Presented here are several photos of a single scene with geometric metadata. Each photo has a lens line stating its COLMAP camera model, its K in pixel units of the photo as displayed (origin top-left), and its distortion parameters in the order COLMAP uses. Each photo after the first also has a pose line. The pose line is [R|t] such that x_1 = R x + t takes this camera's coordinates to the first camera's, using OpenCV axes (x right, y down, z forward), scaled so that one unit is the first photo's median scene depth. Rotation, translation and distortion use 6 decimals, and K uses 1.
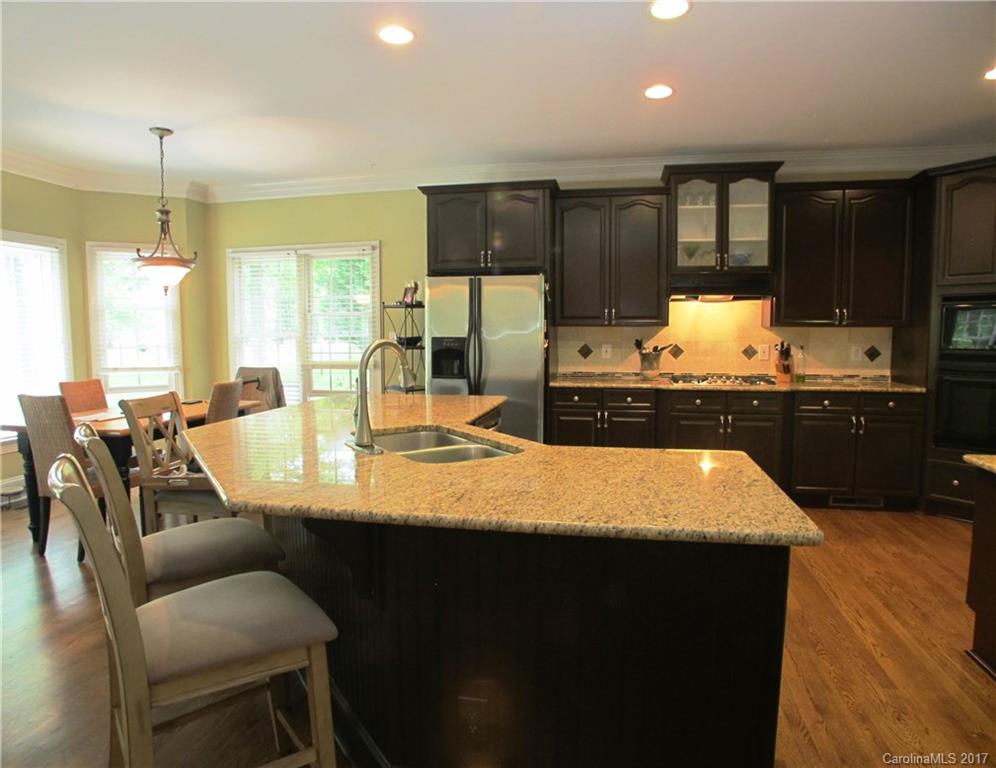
lens RADIAL K [[662.2, 0, 498.0], [0, 662.2, 384.0], [0, 0, 1]] dist [-0.085122, 0.064080]
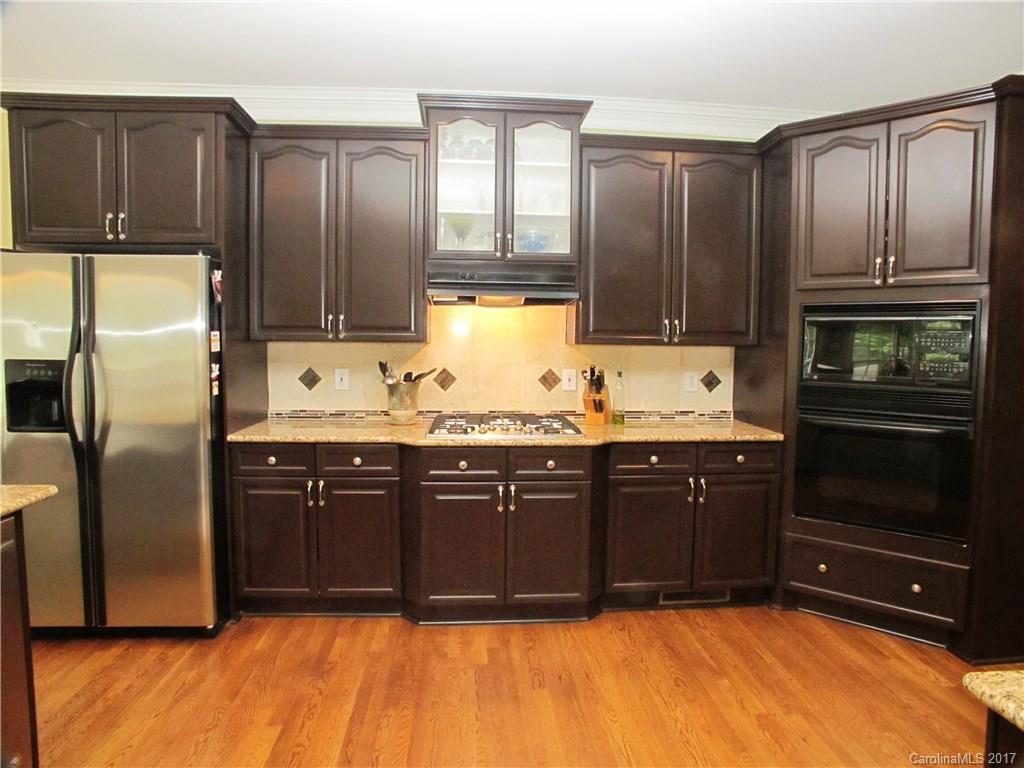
lens RADIAL K [[665.8, 0, 512.0], [0, 665.8, 384.0], [0, 0, 1]] dist [-0.063161, 0.000993]
pose [[0.964814, -0.005461, 0.262877, 0.173752], [0.008312, 0.999918, -0.009734, -0.040892], [-0.262802, 0.011577, 0.964780, 0.355929]]
